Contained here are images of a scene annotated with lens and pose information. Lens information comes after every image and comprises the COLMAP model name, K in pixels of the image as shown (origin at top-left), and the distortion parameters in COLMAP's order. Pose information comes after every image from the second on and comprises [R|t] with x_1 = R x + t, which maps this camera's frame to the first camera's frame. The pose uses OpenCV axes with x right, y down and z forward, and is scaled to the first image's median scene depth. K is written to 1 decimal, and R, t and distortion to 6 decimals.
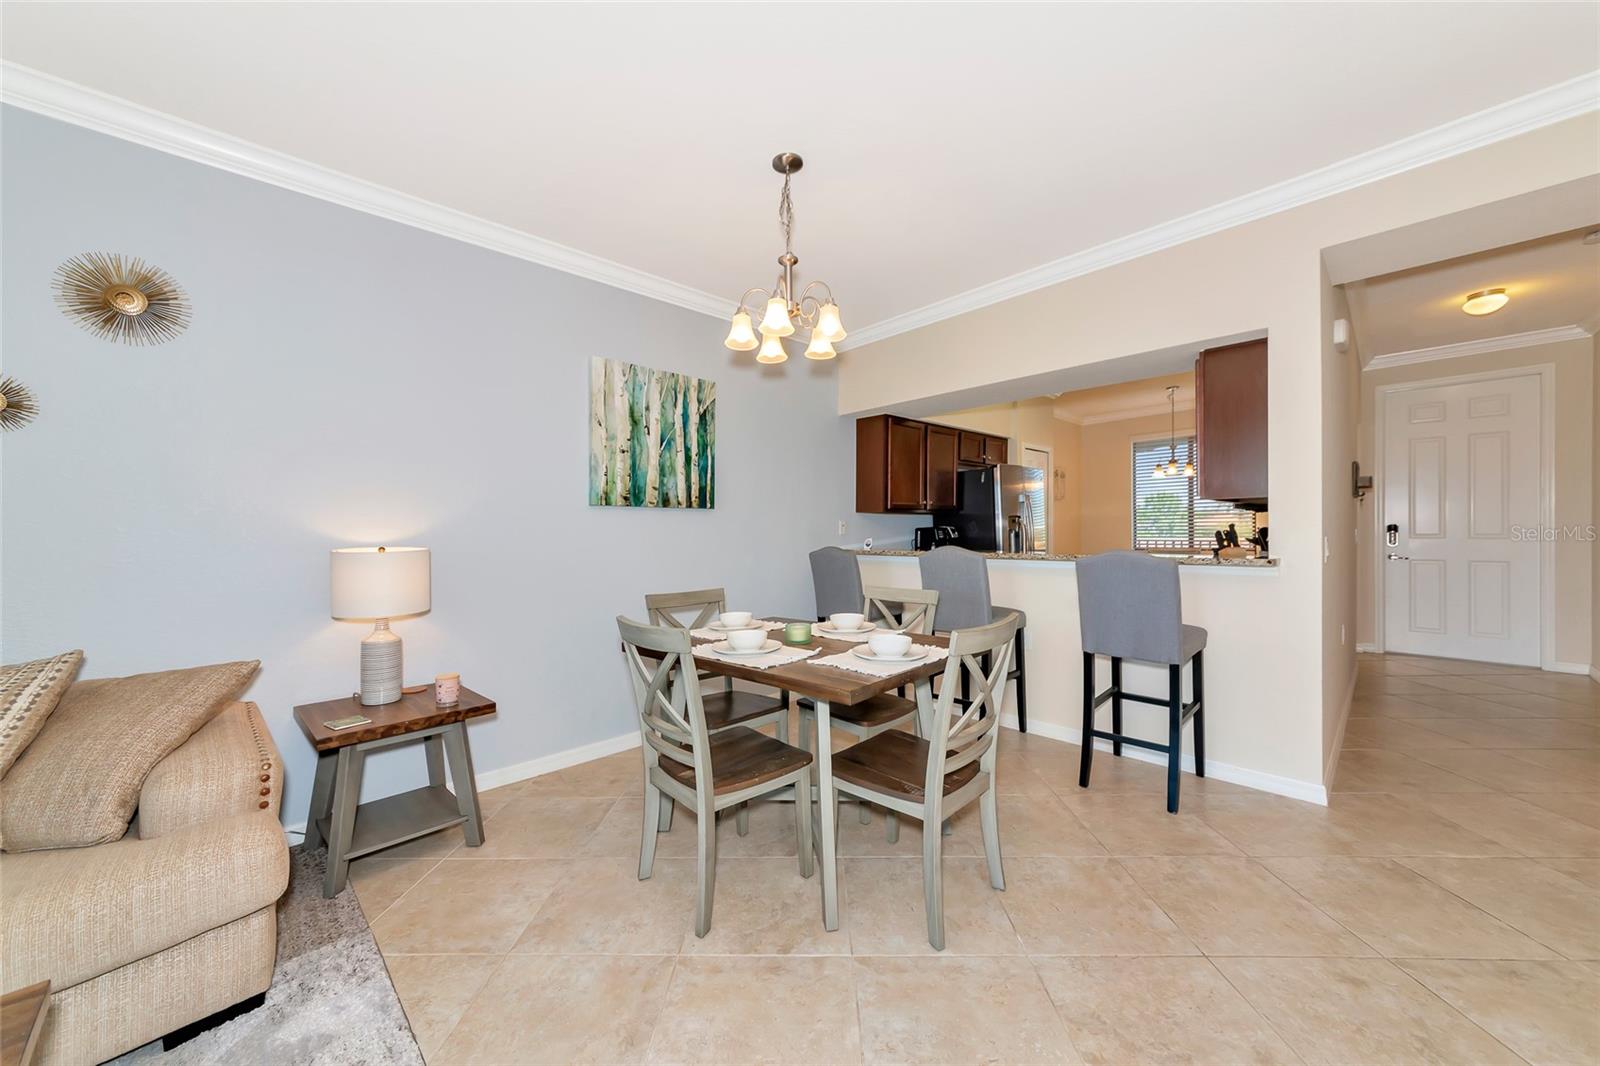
lens RADIAL K [[579.8, 0, 809.5], [0, 579.8, 524.5], [0, 0, 1]] dist [-0.001079, 0.001706]
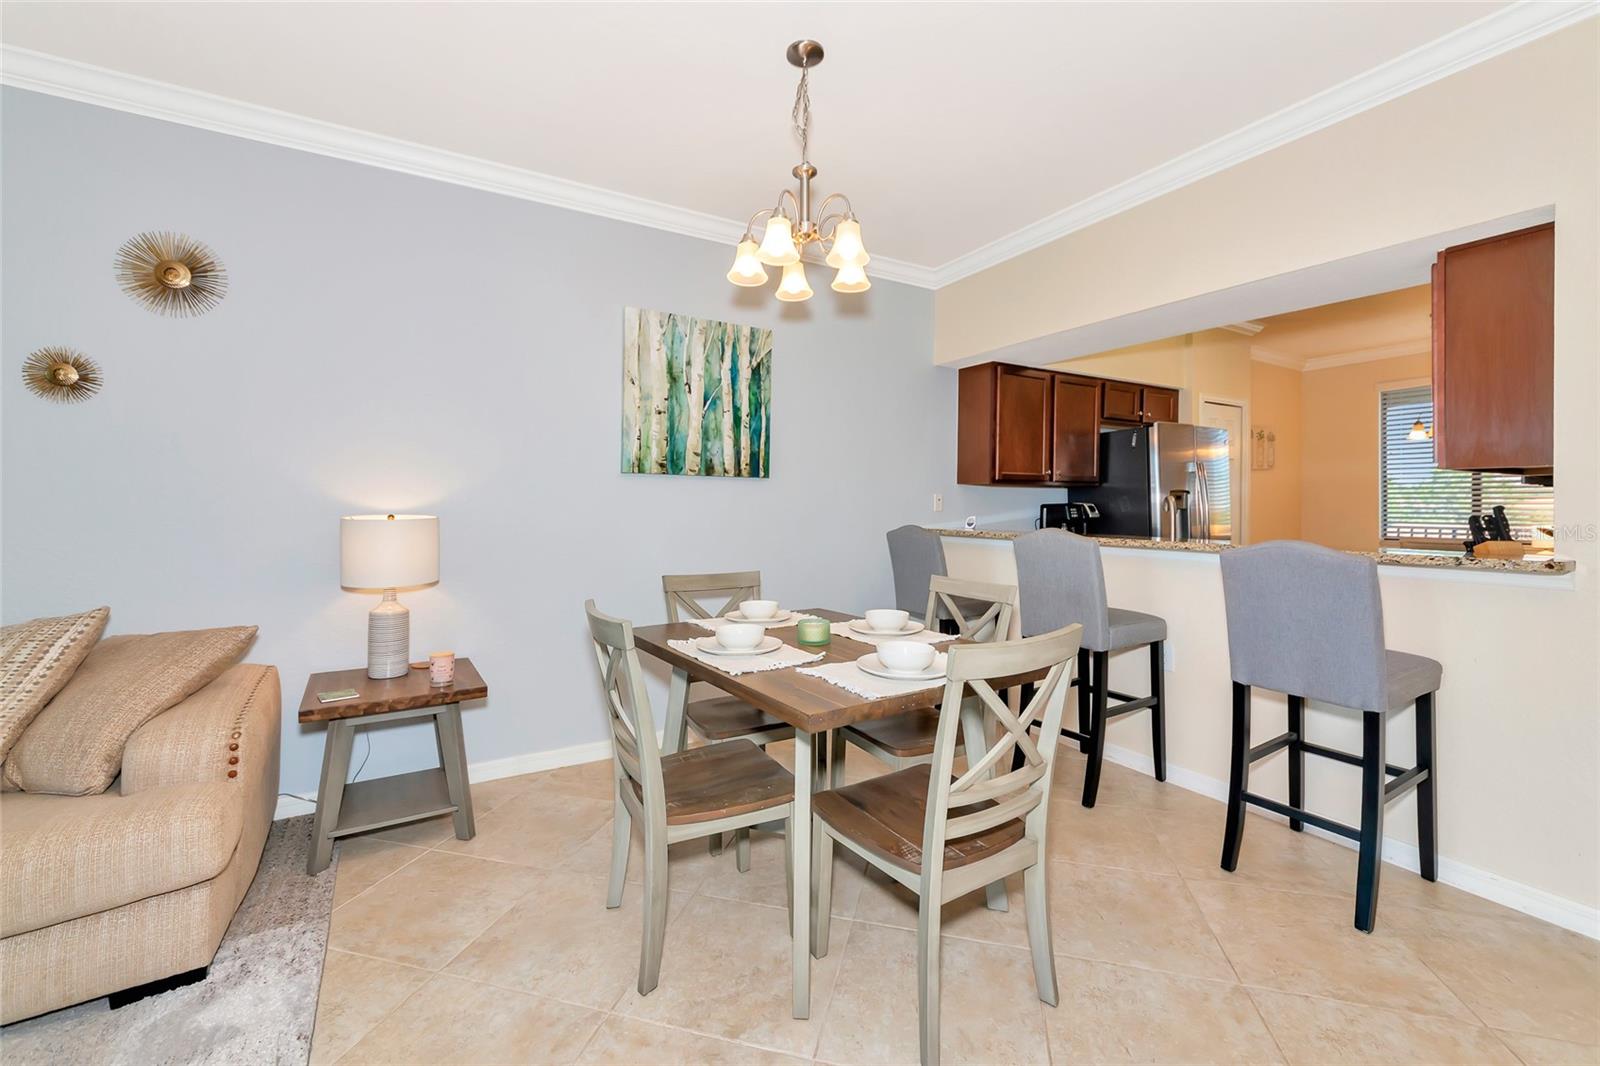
lens RADIAL K [[656.1, 0, 800.1], [0, 656.1, 495.5], [0, 0, 1]] dist [-0.002910, 0.000777]
pose [[0.970098, 0.013456, -0.242341, 0.133769], [-0.013998, 0.999902, -0.000516, -0.001468], [0.242310, 0.003893, 0.970191, 0.078477]]
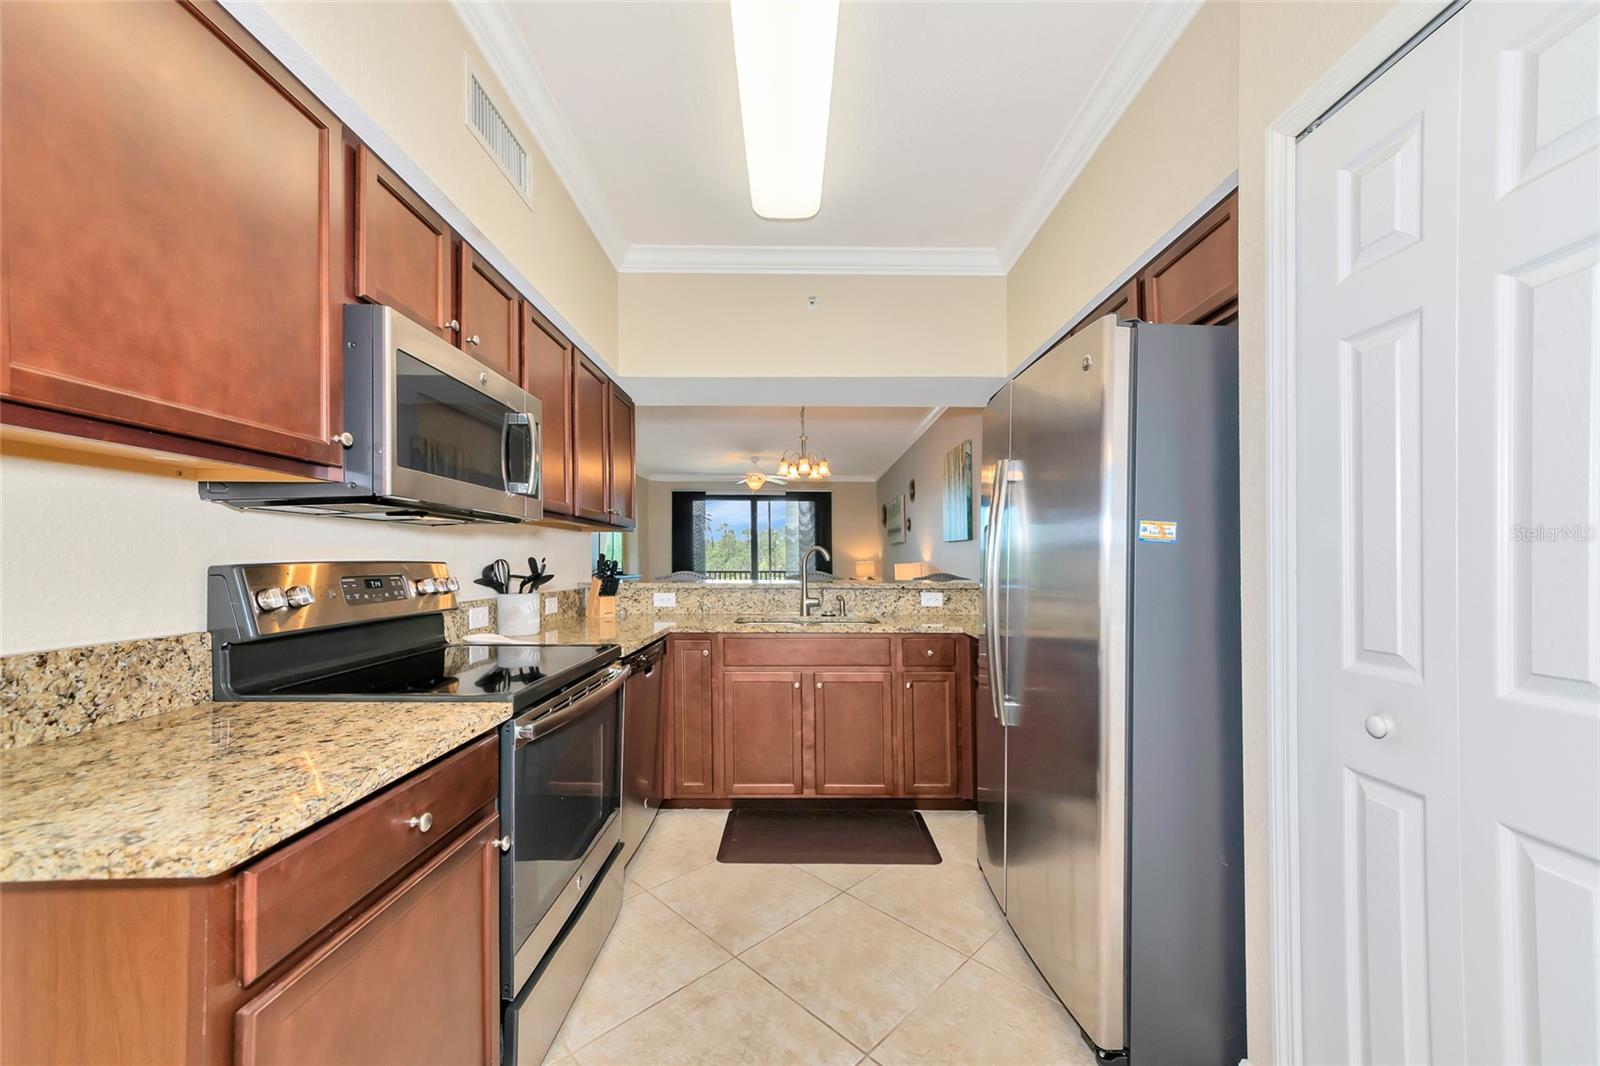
lens RADIAL K [[596.2, 0, 807.4], [0, 596.2, 559.4], [0, 0, 1]] dist [0.000719, -0.000102]
pose [[-0.683508, 0.011188, -0.729857, 1.188291], [0.013482, 0.999905, 0.002702, 0.006474], [0.729819, -0.007993, -0.683594, 1.856431]]
